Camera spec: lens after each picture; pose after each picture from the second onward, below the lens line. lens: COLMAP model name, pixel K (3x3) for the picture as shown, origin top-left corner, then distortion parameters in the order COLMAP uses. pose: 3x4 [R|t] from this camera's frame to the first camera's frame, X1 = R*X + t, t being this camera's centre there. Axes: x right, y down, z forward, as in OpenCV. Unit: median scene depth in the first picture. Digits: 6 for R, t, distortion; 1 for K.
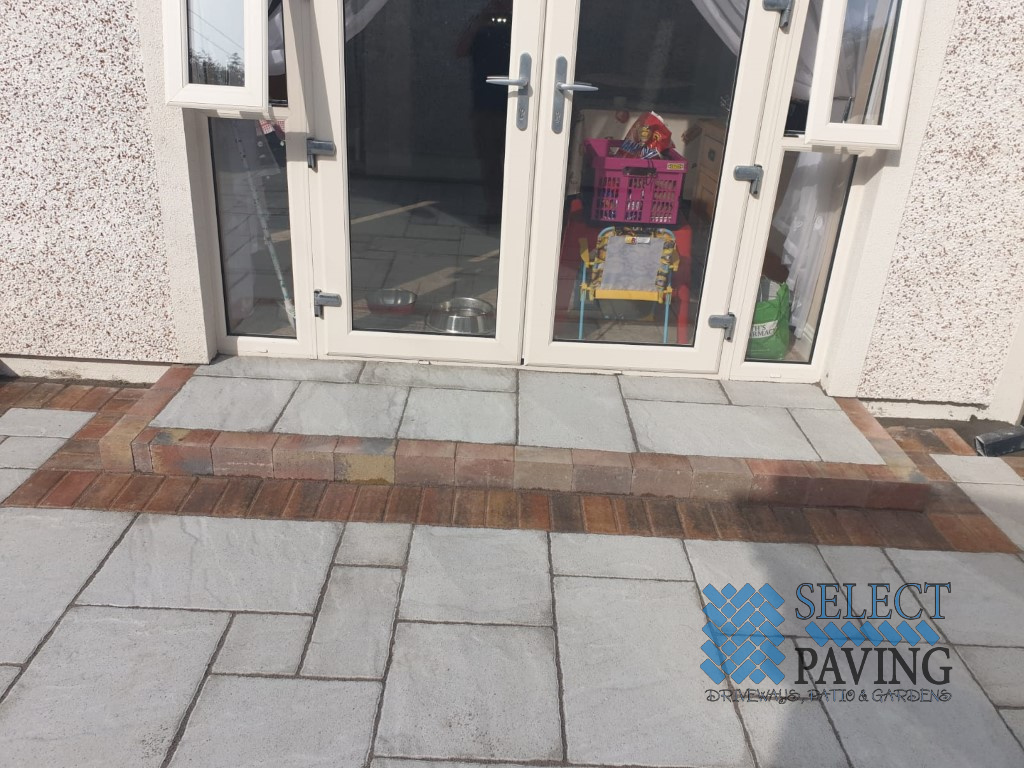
lens RADIAL K [[809.2, 0, 512.0], [0, 809.2, 384.0], [0, 0, 1]] dist [0.055593, -0.057398]
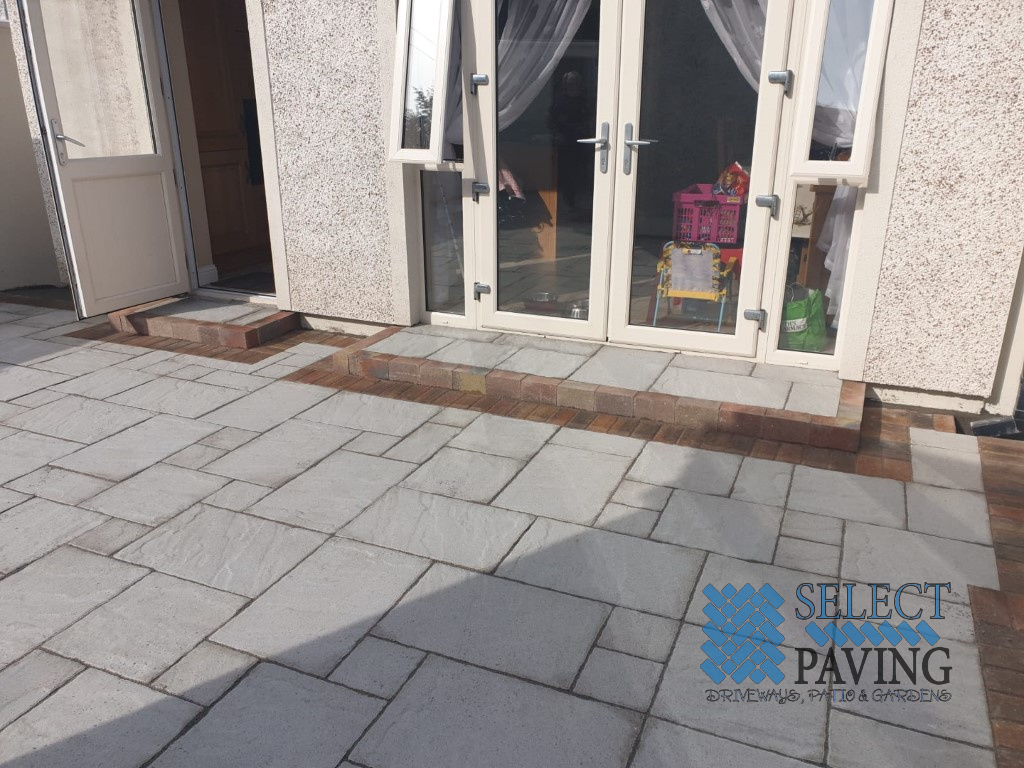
lens RADIAL K [[819.2, 0, 507.1], [0, 819.2, 410.4], [0, 0, 1]] dist [0.086800, -0.103657]
pose [[0.912266, 0.092014, -0.399128, 0.486354], [-0.119501, 0.991837, -0.044481, 0.201047], [0.391778, 0.088275, 0.915815, -0.400513]]
